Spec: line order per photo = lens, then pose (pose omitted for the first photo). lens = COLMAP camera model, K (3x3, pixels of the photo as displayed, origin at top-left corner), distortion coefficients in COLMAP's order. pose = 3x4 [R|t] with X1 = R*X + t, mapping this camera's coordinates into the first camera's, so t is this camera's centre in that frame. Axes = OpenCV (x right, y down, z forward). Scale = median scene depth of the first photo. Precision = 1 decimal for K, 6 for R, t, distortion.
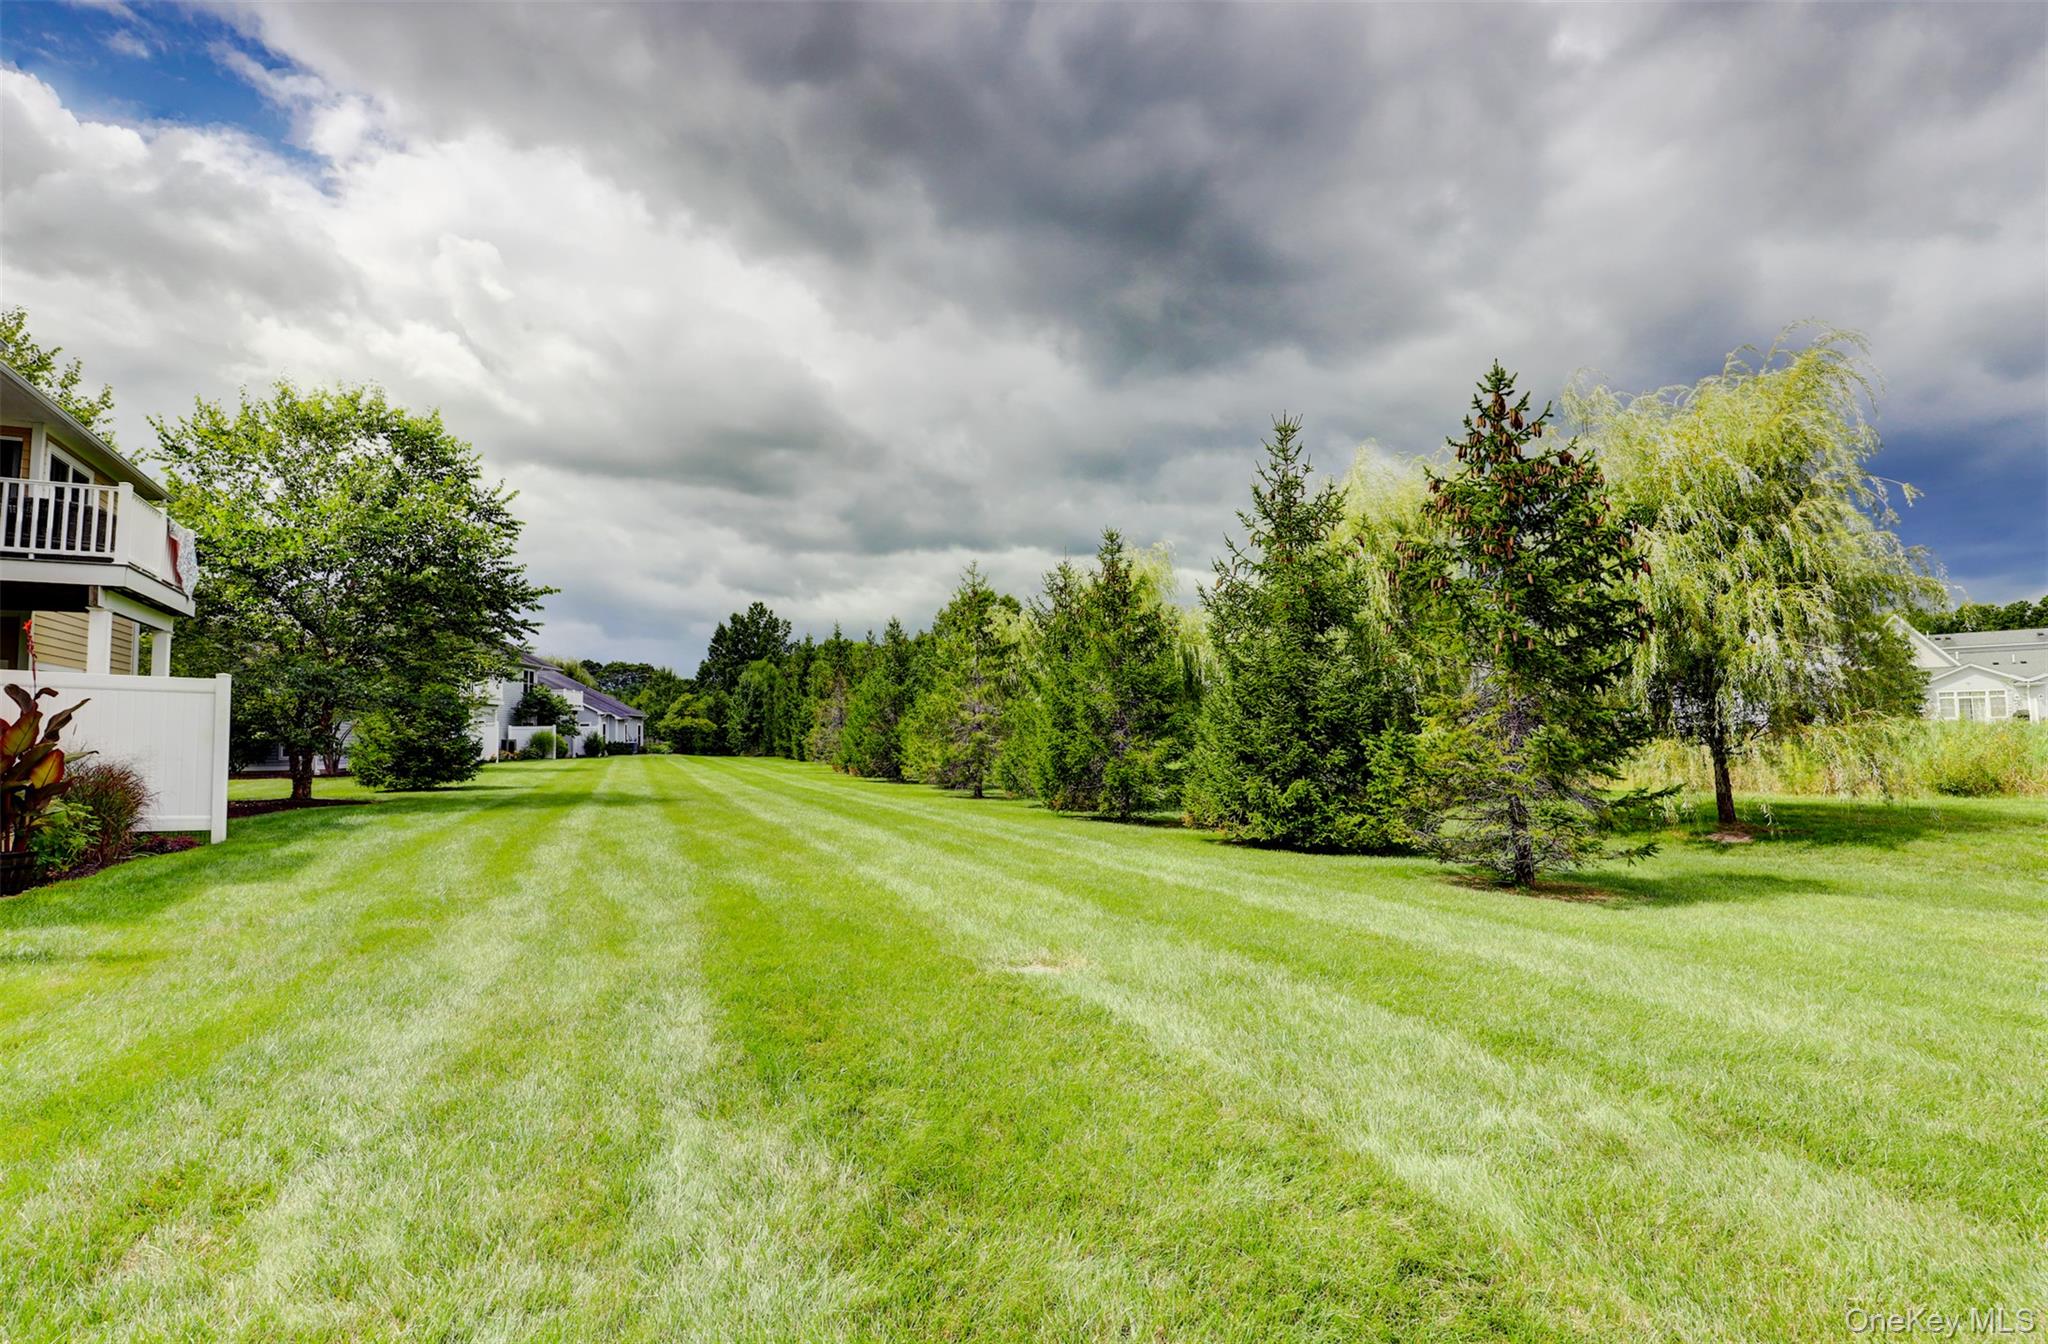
lens RADIAL K [[959.5, 0, 1020.7], [0, 959.5, 678.6], [0, 0, 1]] dist [-0.034459, 0.006396]
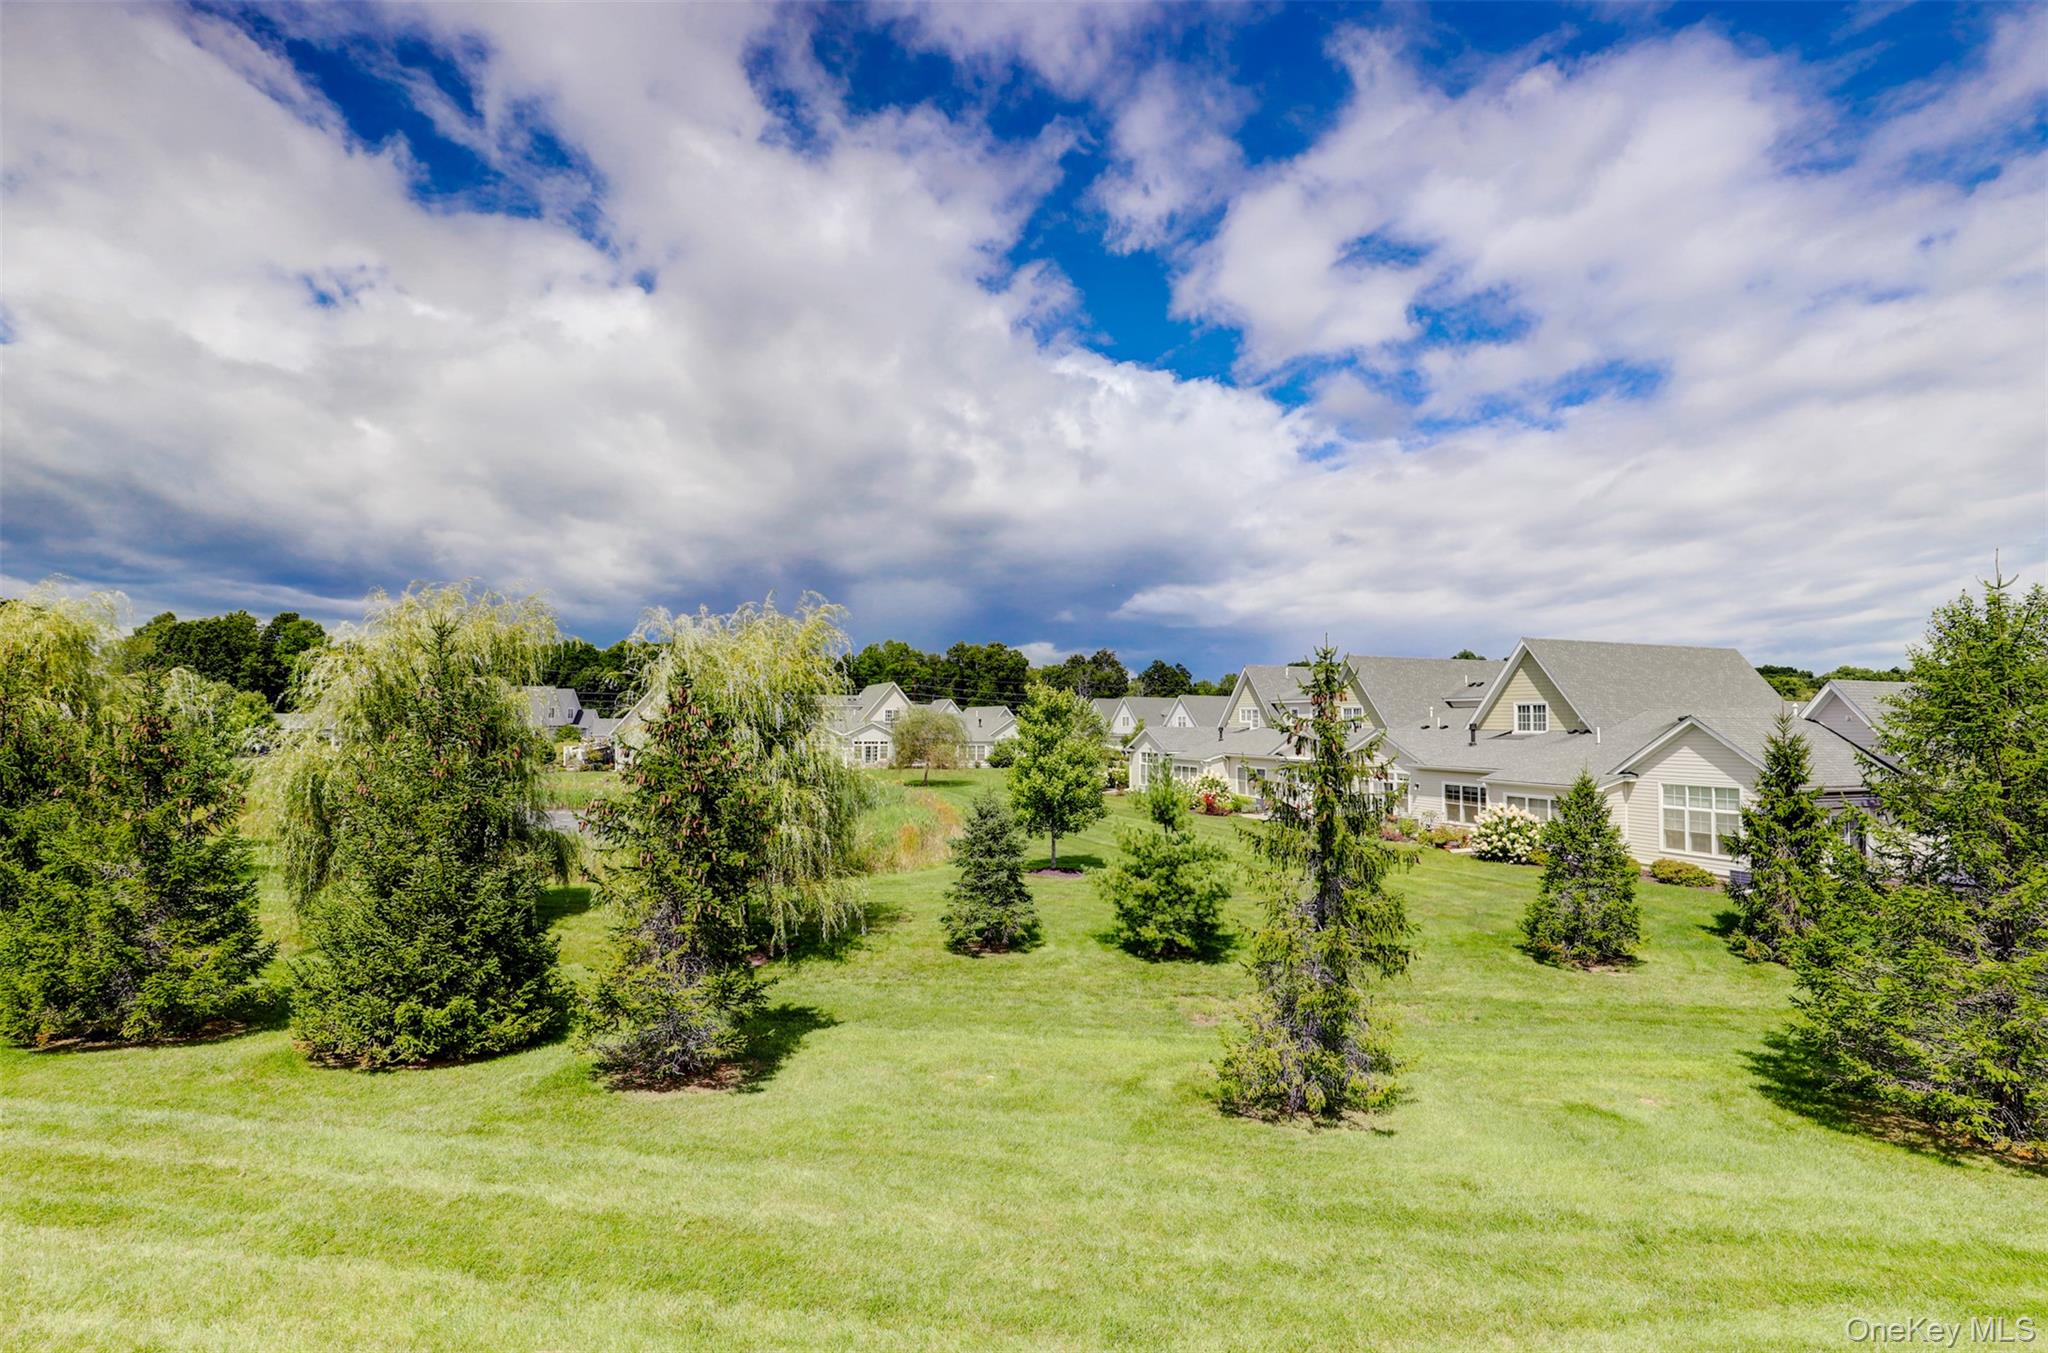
lens RADIAL K [[959.5, 0, 1033.3], [0, 959.5, 675.0], [0, 0, 1]] dist [-0.034459, 0.006396]
pose [[0.499637, 0.064718, 0.863814, -0.296937], [-0.065906, 0.997155, -0.036587, -0.239014], [-0.863724, -0.038651, 0.502481, -0.046083]]
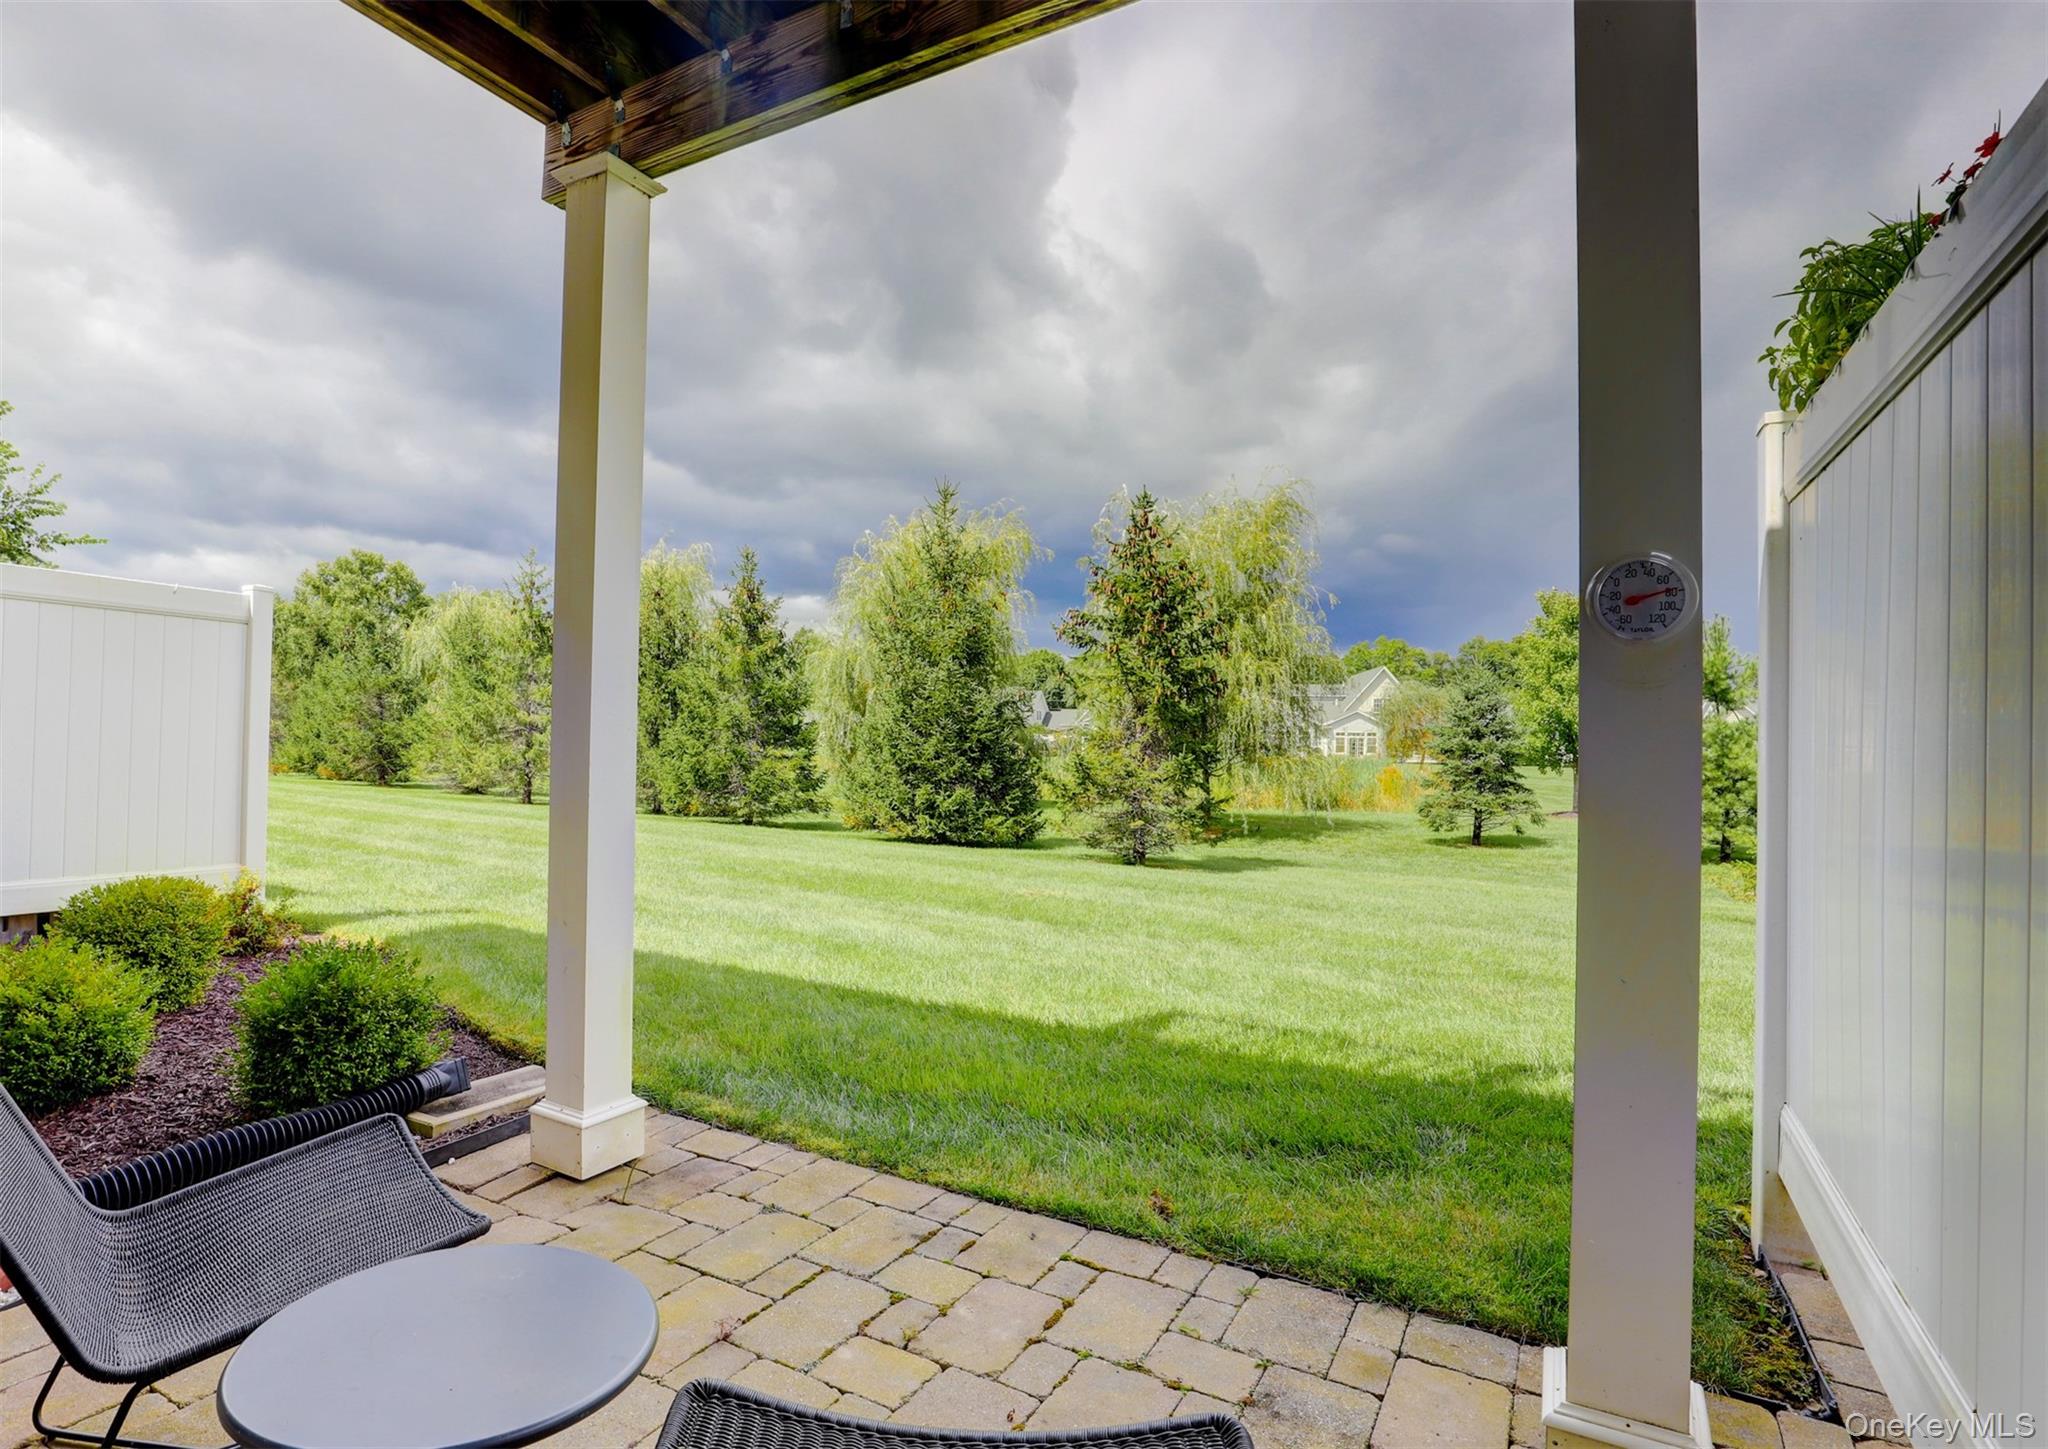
lens RADIAL K [[1075.9, 0, 934.9], [0, 1075.9, 733.9], [0, 0, 1]] dist [-0.030078, -0.000156]
pose [[0.876872, 0.039399, 0.479106, -0.391657], [-0.063332, 0.997417, 0.033890, -0.008473], [-0.476533, -0.060060, 0.877103, -0.190789]]
